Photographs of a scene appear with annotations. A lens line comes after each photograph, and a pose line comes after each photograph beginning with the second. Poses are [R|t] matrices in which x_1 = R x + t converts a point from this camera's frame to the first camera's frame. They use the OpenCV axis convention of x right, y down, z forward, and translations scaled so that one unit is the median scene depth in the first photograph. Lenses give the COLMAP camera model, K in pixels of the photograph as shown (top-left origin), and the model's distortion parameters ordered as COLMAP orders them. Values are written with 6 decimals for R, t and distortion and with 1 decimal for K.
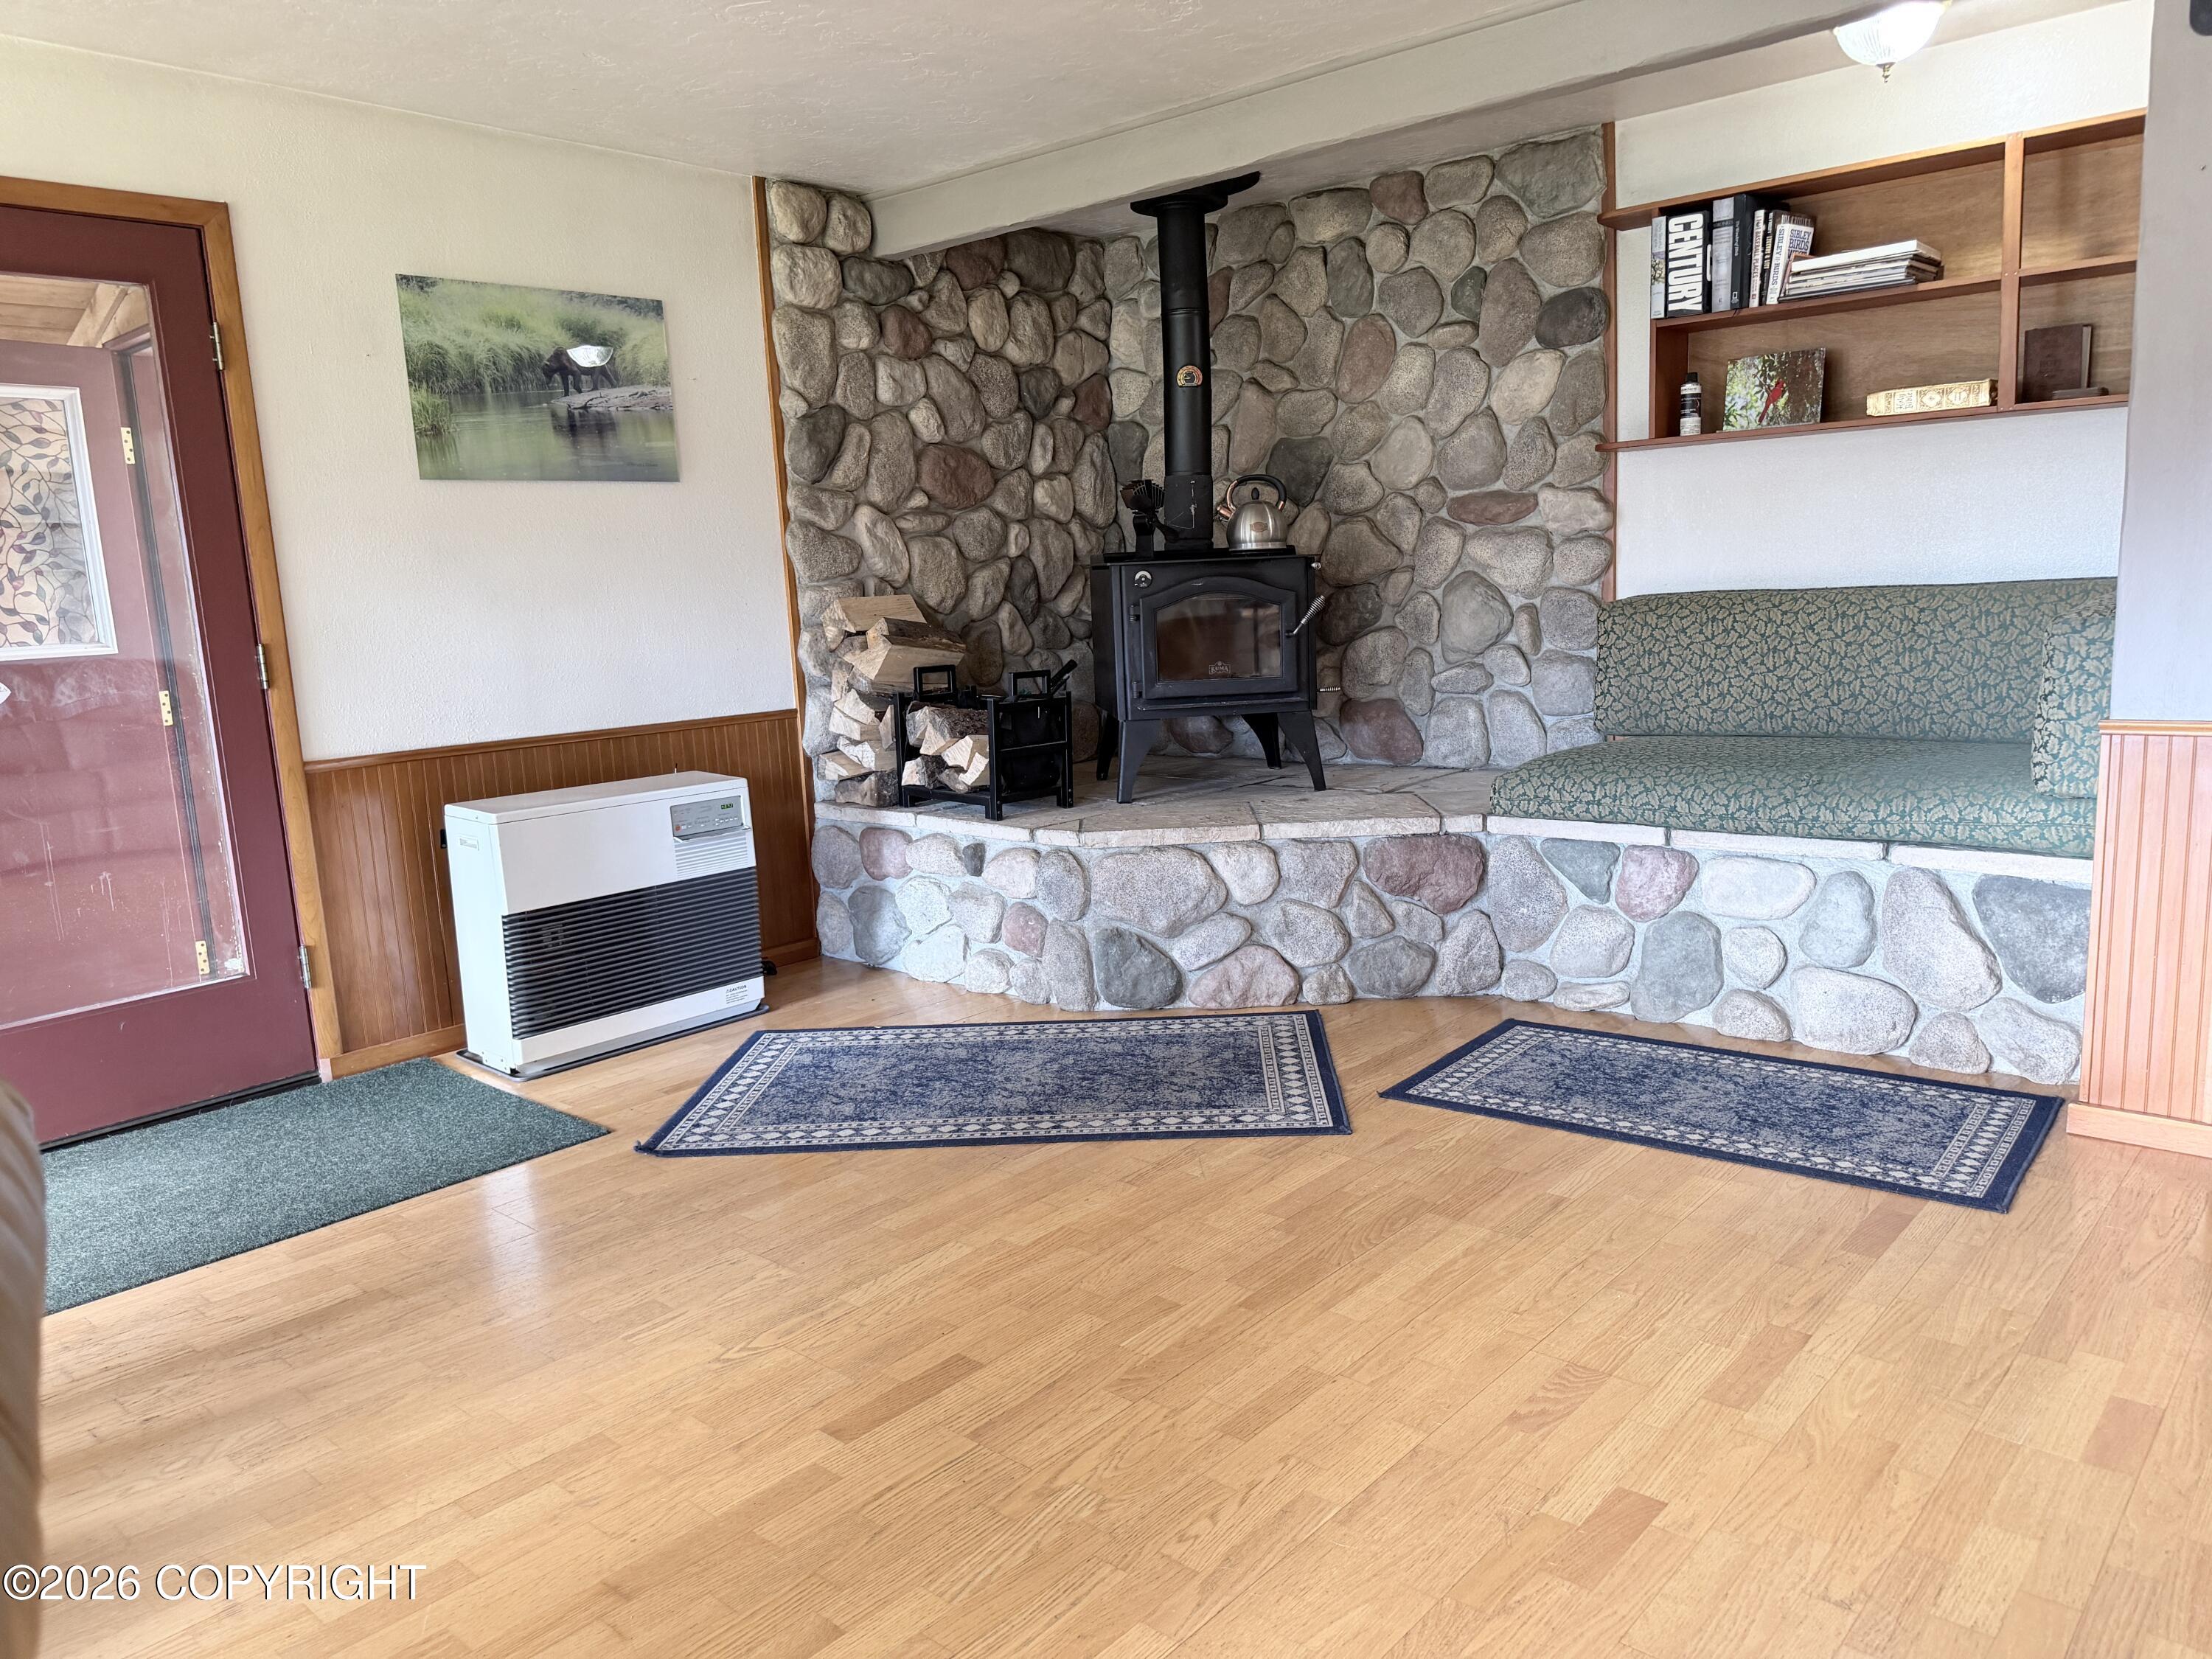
lens RADIAL K [[1551.2, 0, 1089.0], [0, 1551.2, 834.1], [0, 0, 1]] dist [0.160295, -0.325906]
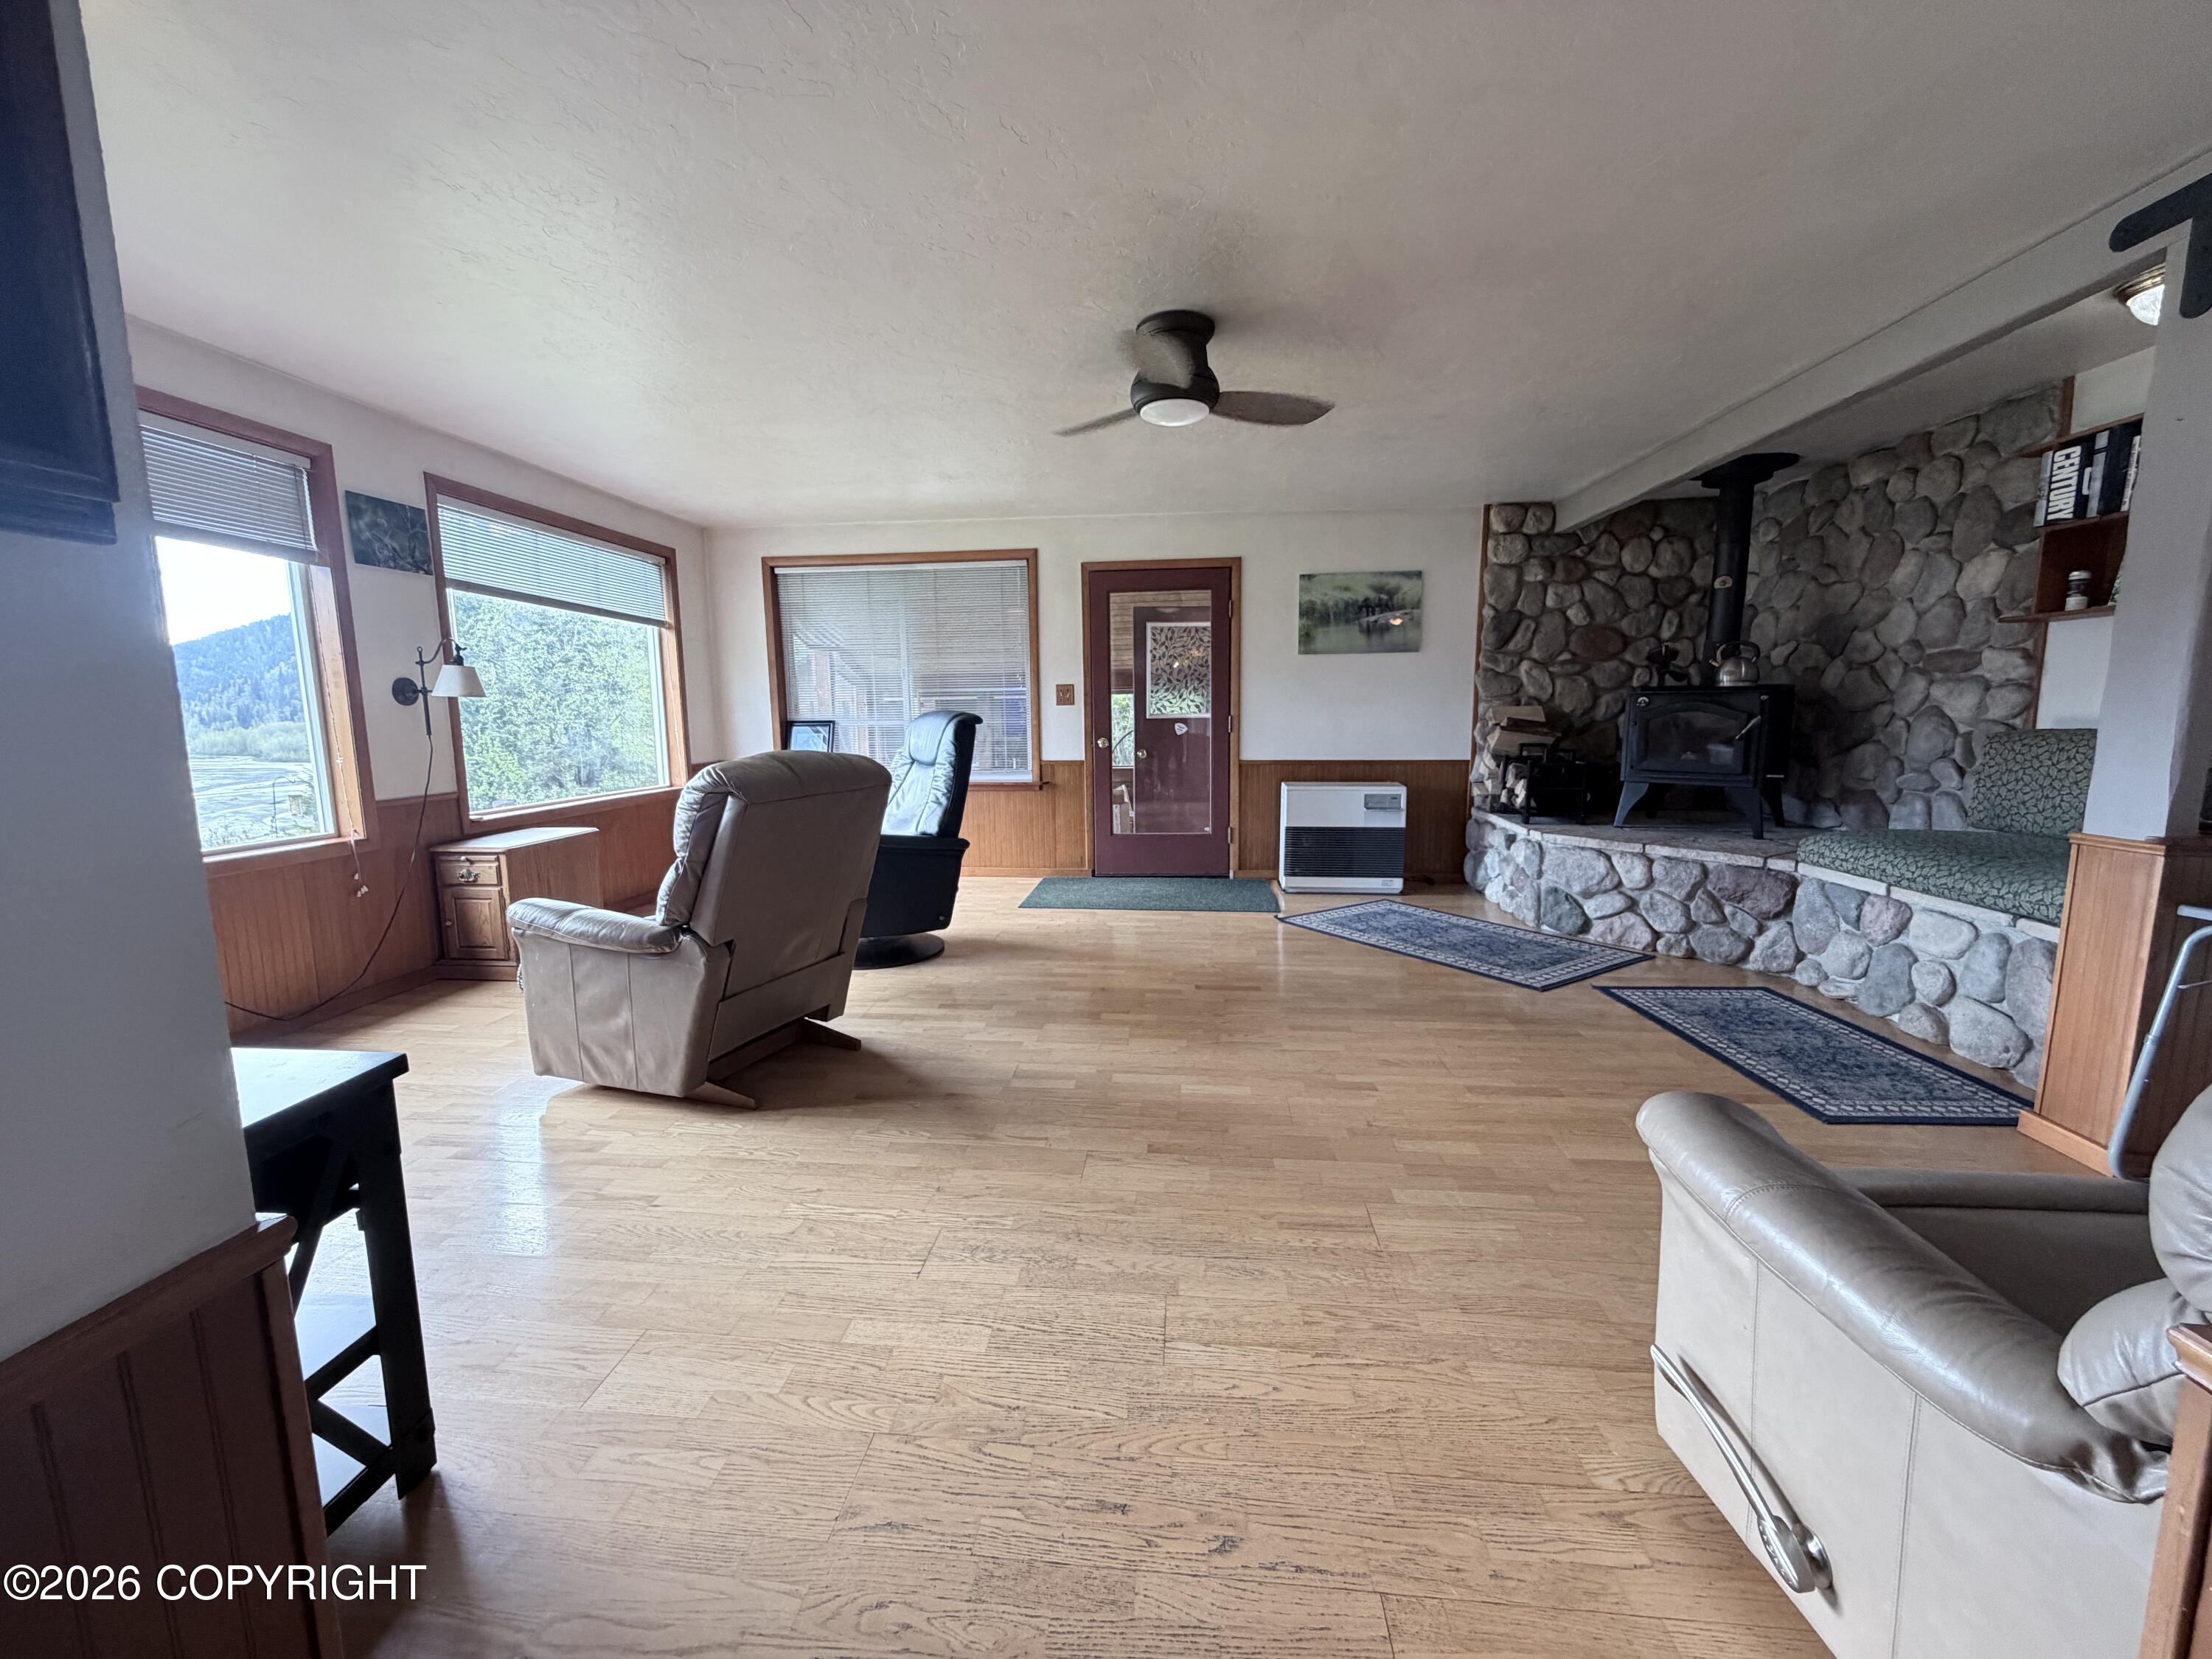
lens RADIAL K [[925.8, 0, 1106.0], [0, 925.8, 829.5], [0, 0, 1]] dist [0.016930, -0.000162]
pose [[0.581863, 0.146683, -0.799950, 0.542968], [-0.152279, 0.985855, 0.070008, -0.003493], [0.798903, 0.081081, 0.595969, -0.096914]]
